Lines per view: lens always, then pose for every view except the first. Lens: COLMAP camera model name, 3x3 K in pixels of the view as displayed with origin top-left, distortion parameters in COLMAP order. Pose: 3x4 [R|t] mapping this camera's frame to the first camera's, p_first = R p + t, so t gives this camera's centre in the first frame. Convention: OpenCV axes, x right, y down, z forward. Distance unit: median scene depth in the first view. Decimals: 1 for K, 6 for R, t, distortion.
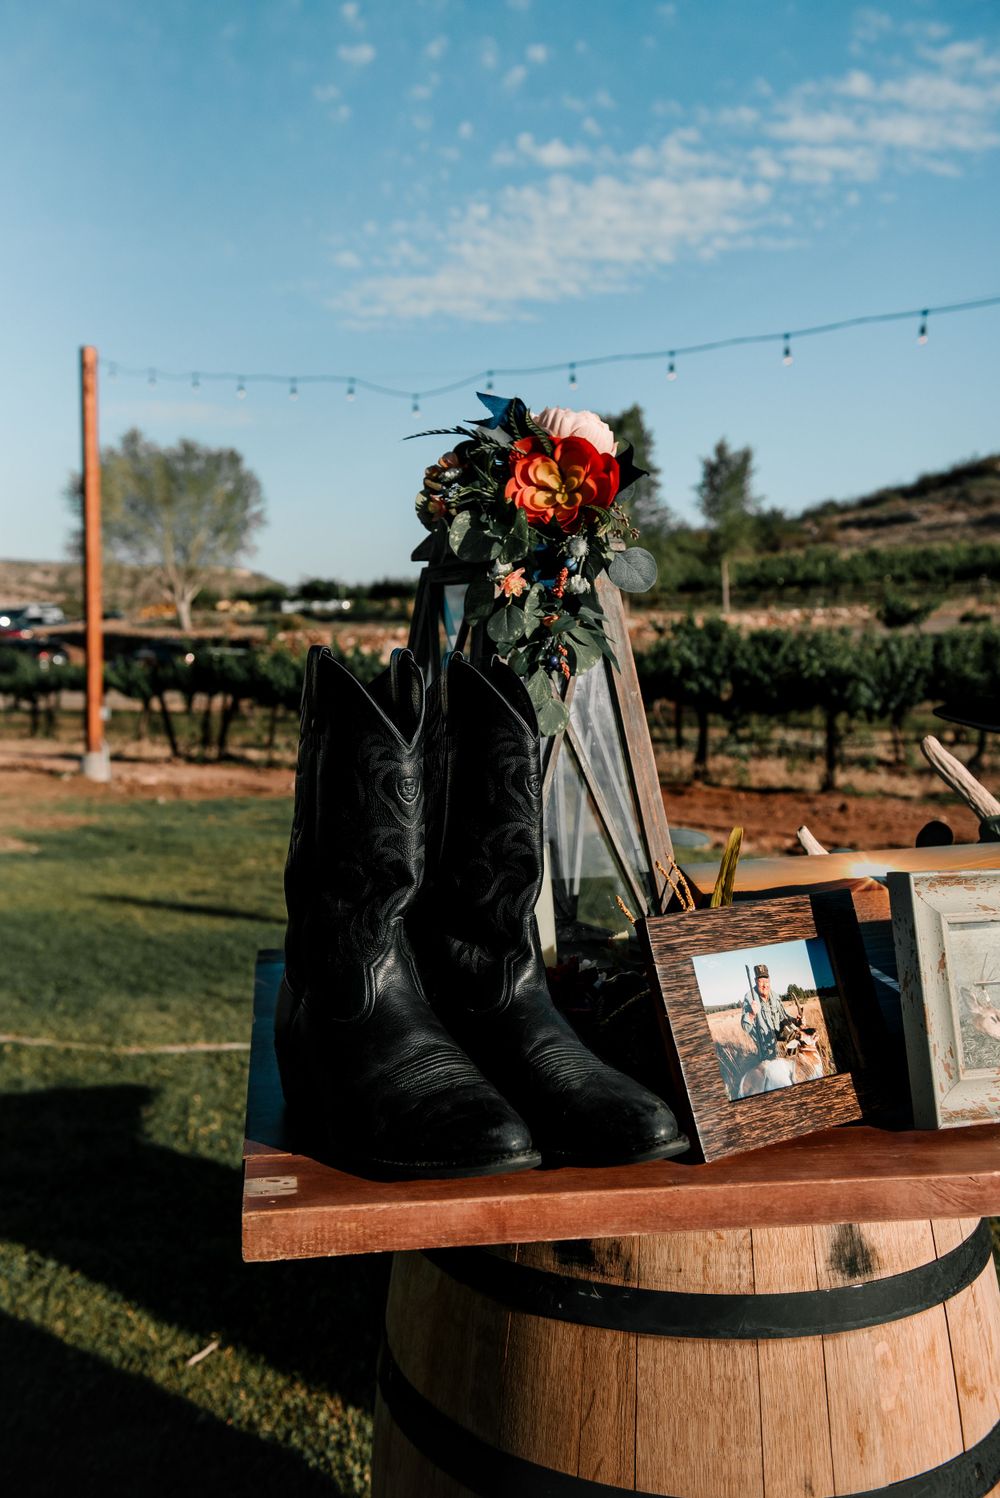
lens RADIAL K [[1388.3, 0, 485.8], [0, 1388.3, 740.5], [0, 0, 1]] dist [0.092942, 0.000000]
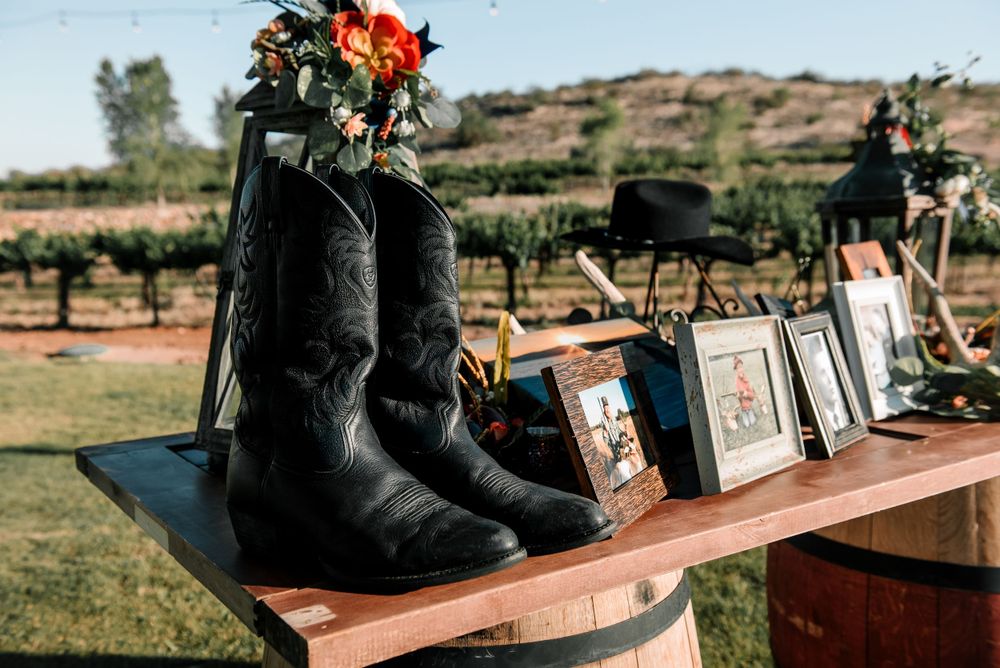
lens RADIAL K [[926.8, 0, 500.1], [0, 926.8, 328.6], [0, 0, 1]] dist [0.092942, 0.000000]
pose [[0.898651, -0.057334, 0.434902, -0.231705], [0.041626, 0.998094, 0.045566, 0.036541], [-0.436686, -0.022845, 0.899324, 0.167780]]
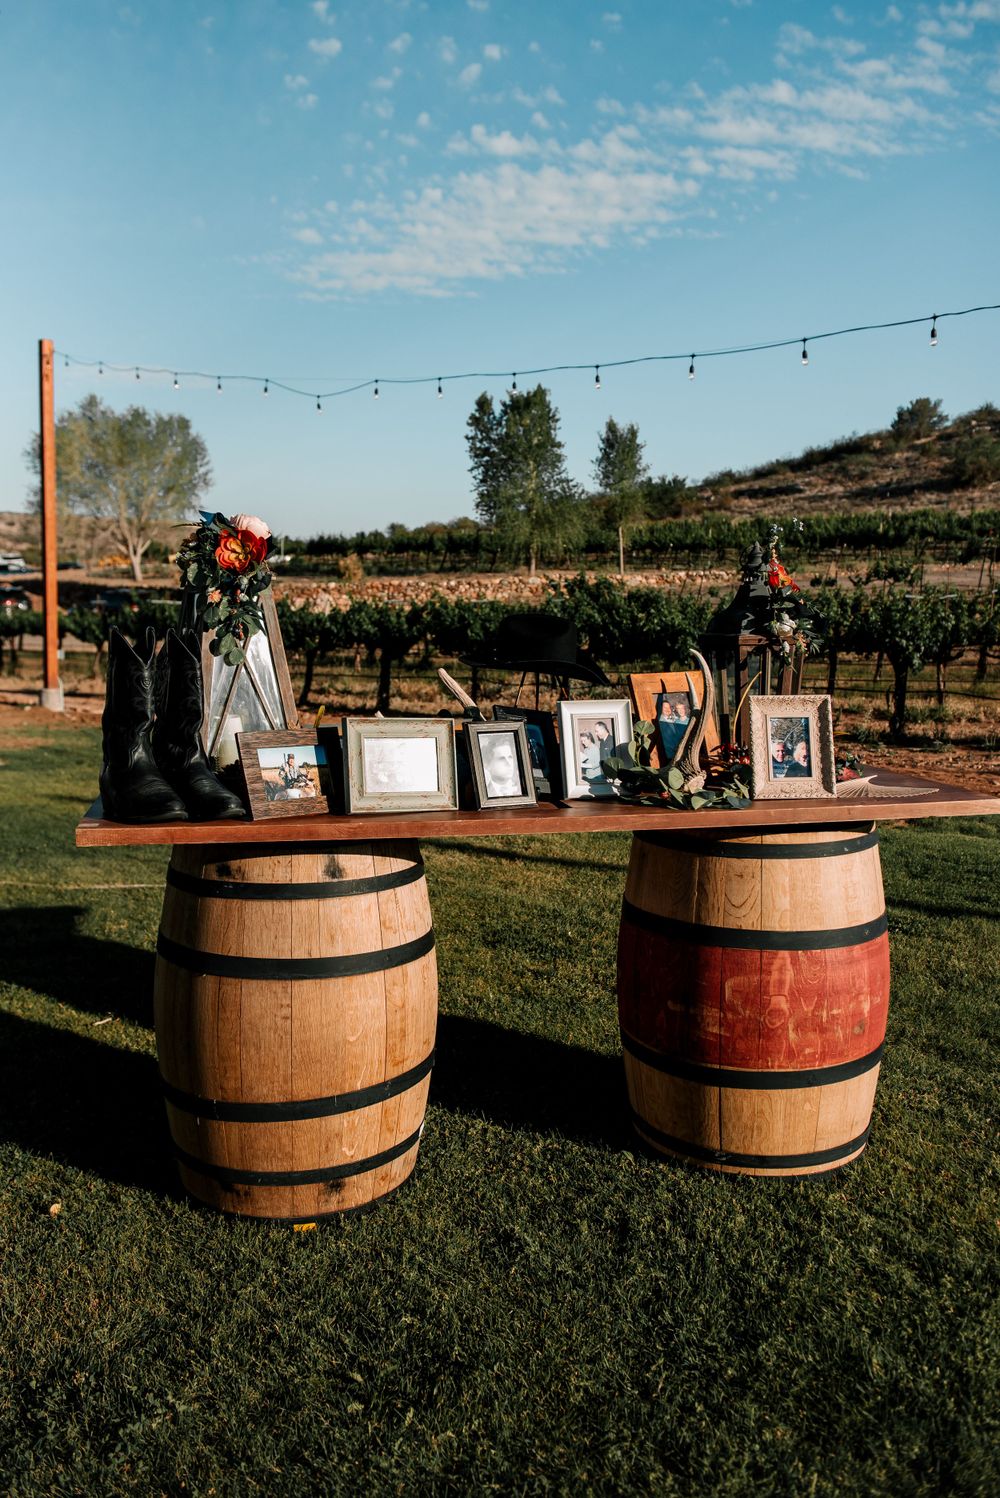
lens RADIAL K [[1288.7, 0, 492.3], [0, 1288.7, 741.7], [0, 0, 1]] dist [0.047174, -0.002854]
pose [[0.998660, 0.008343, 0.051084, 0.348700], [-0.010583, 0.998987, 0.043740, 0.025040], [-0.050667, -0.044222, 0.997736, -1.077505]]
